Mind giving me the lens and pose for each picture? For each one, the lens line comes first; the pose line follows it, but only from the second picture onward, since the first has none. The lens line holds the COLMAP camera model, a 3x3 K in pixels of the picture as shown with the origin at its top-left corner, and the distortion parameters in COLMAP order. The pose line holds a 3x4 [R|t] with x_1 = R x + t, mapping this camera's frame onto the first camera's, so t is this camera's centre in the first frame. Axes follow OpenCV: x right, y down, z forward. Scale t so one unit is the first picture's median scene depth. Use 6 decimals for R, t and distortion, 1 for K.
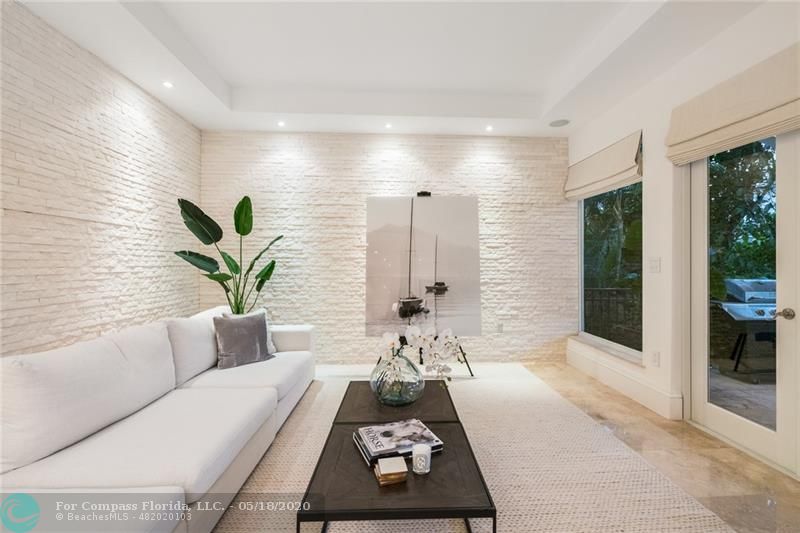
lens RADIAL K [[357.6, 0, 406.0], [0, 357.6, 258.0], [0, 0, 1]] dist [0.000916, -0.001124]
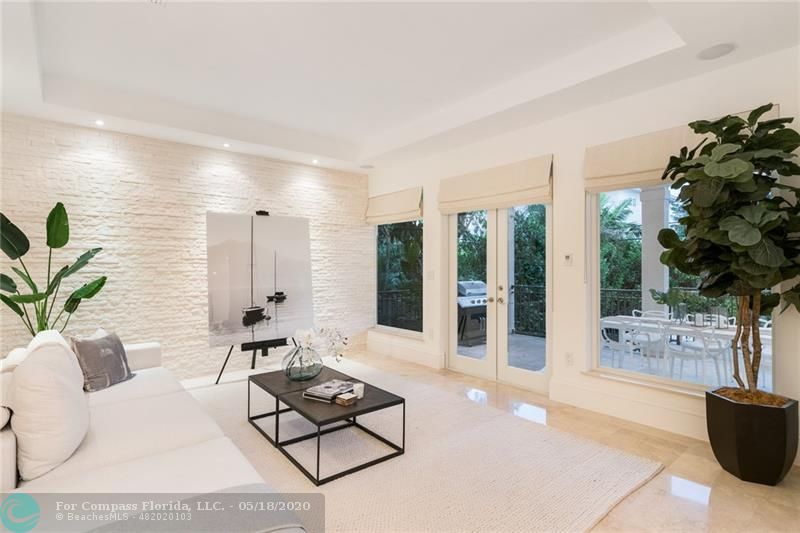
lens RADIAL K [[408.9, 0, 400.0], [0, 408.9, 267.9], [0, 0, 1]] dist [0.004323, -0.000315]
pose [[0.801310, -0.009652, 0.598171, -0.358347], [-0.001204, 0.999842, 0.017746, -0.031544], [-0.598248, -0.014940, 0.801172, -0.266456]]
